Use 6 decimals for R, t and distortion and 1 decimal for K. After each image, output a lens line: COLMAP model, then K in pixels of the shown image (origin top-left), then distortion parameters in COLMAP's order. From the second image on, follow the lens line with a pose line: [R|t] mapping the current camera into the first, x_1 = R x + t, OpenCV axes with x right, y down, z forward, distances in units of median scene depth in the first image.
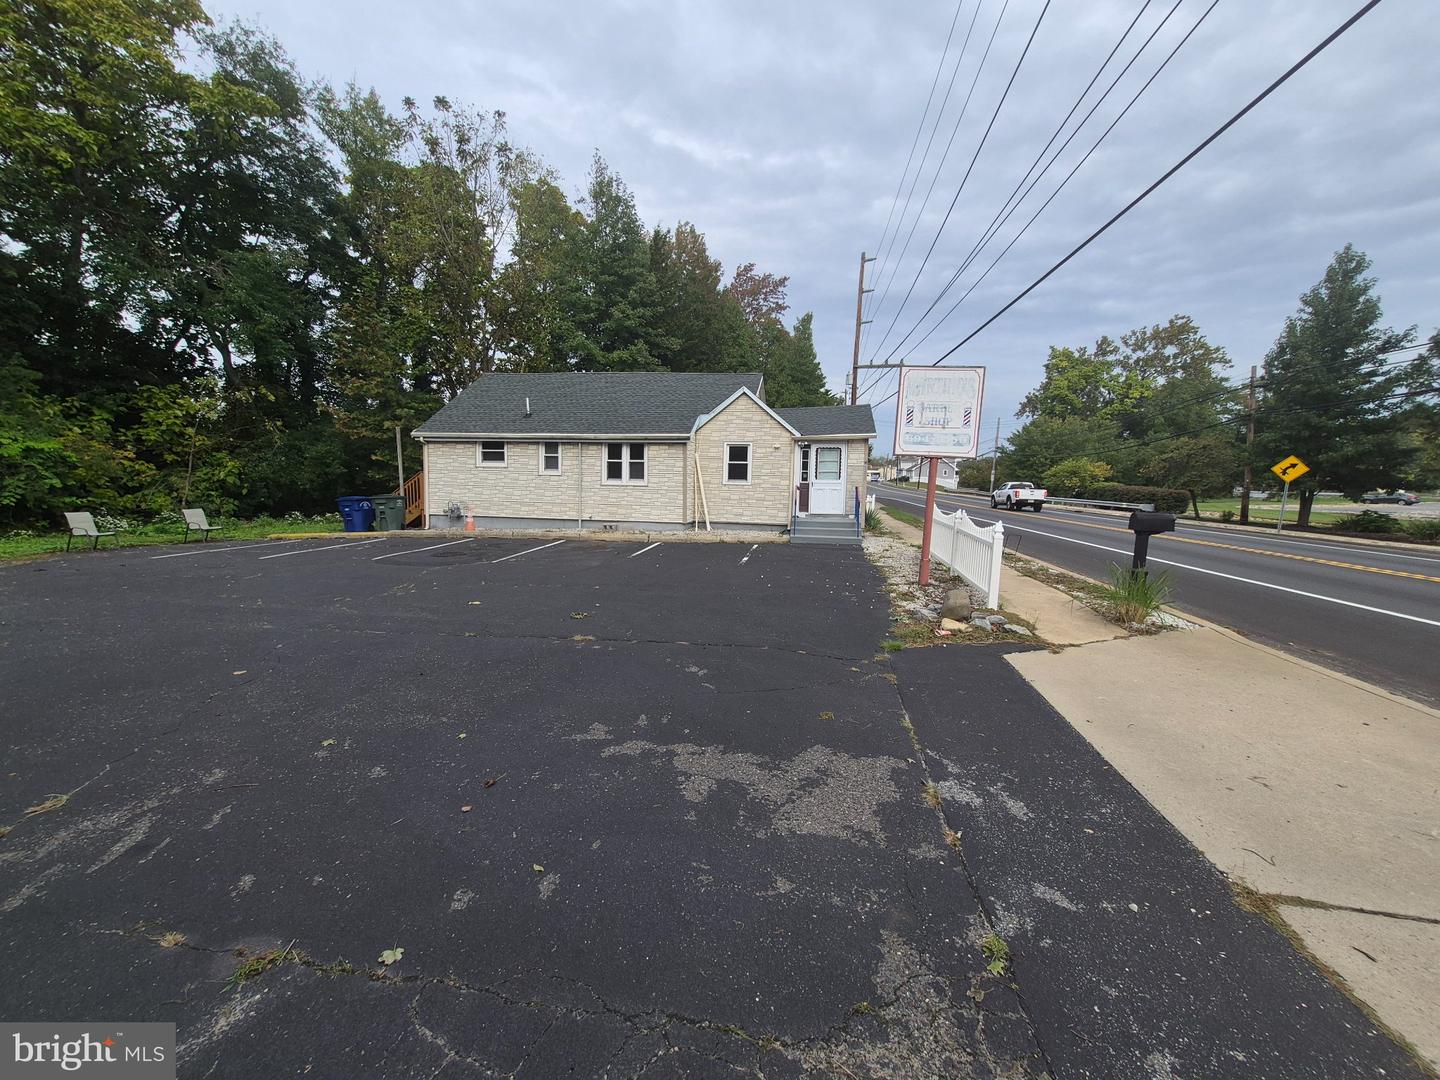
lens RADIAL K [[562.9, 0, 713.2], [0, 562.9, 544.5], [0, 0, 1]] dist [-0.000188, 0.000181]
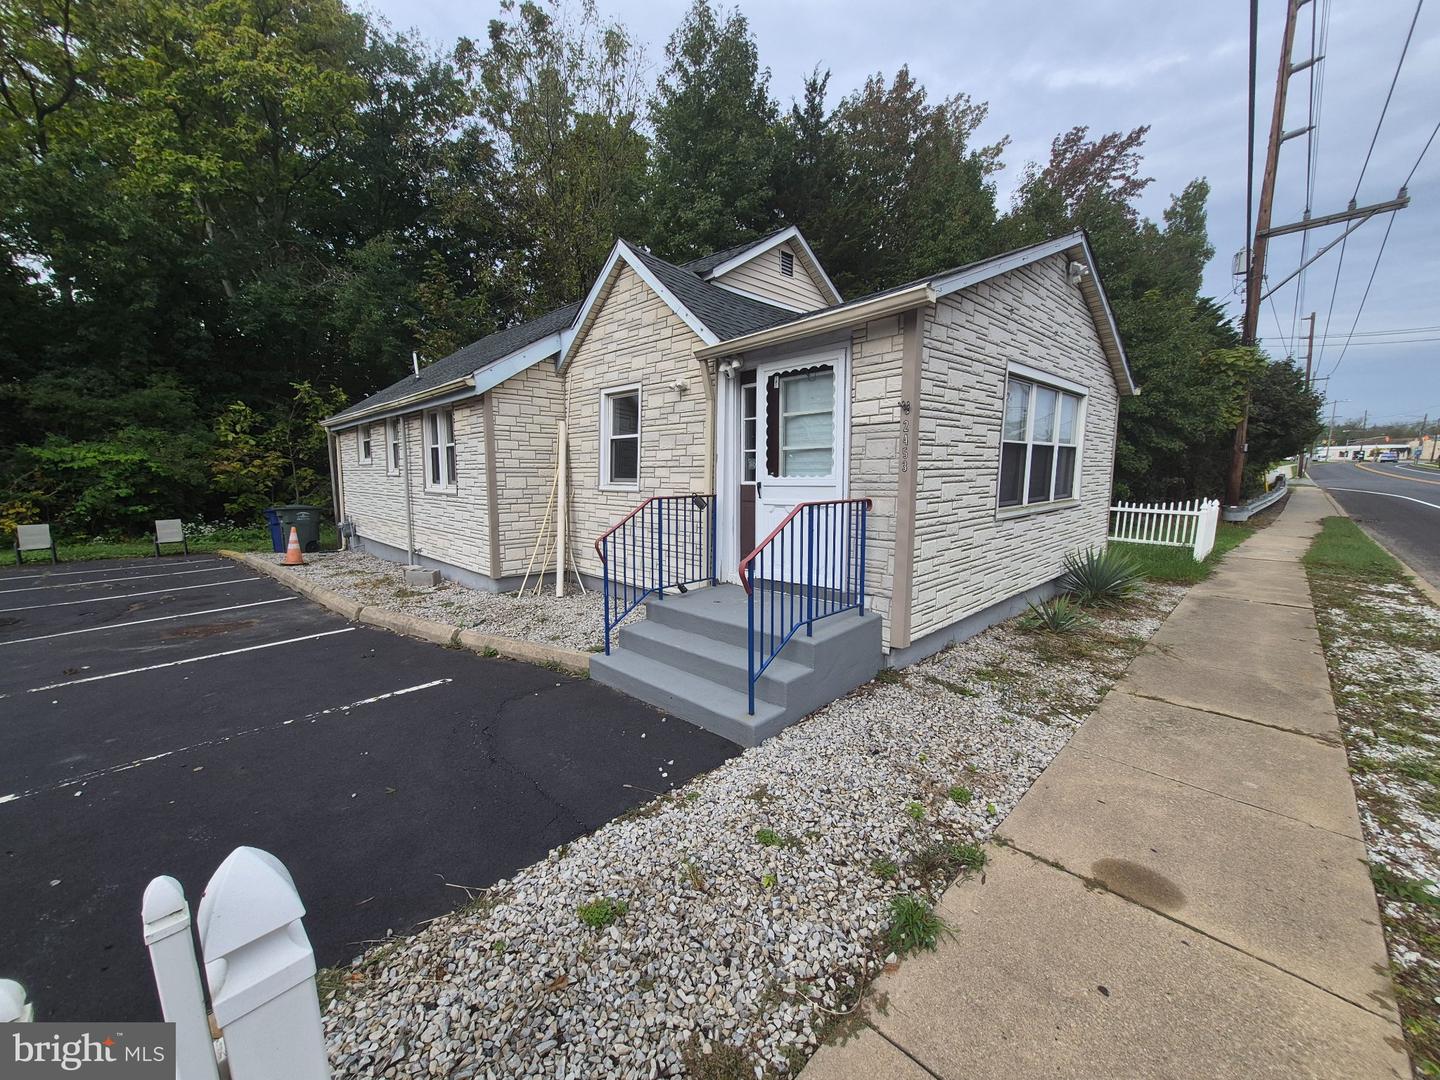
lens RADIAL K [[562.9, 0, 713.2], [0, 562.9, 544.5], [0, 0, 1]] dist [-0.000188, 0.000181]
pose [[0.823985, 0.051212, -0.564292, 0.332355], [-0.040711, 0.998684, 0.031189, -0.083659], [0.565147, -0.002726, 0.824986, 0.704497]]
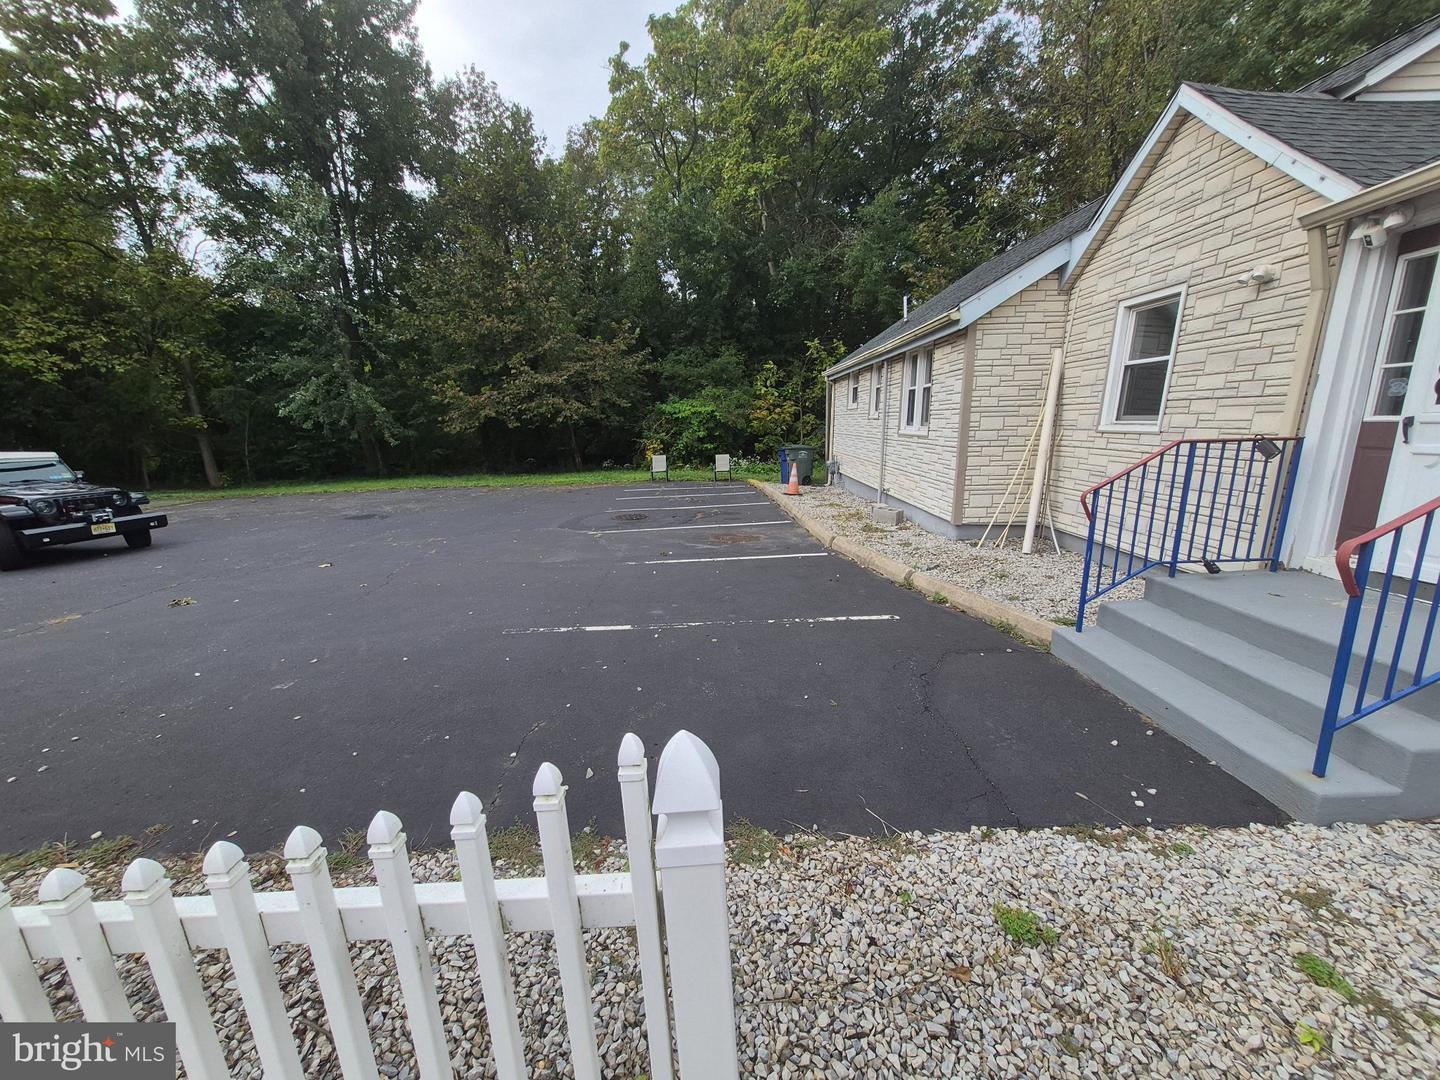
lens RADIAL K [[562.9, 0, 713.2], [0, 562.9, 544.5], [0, 0, 1]] dist [-0.000188, 0.000181]
pose [[0.177464, 0.187783, -0.966046, 0.325445], [-0.074864, 0.981358, 0.177007, -0.083082], [0.981276, 0.040910, 0.188214, 0.711877]]
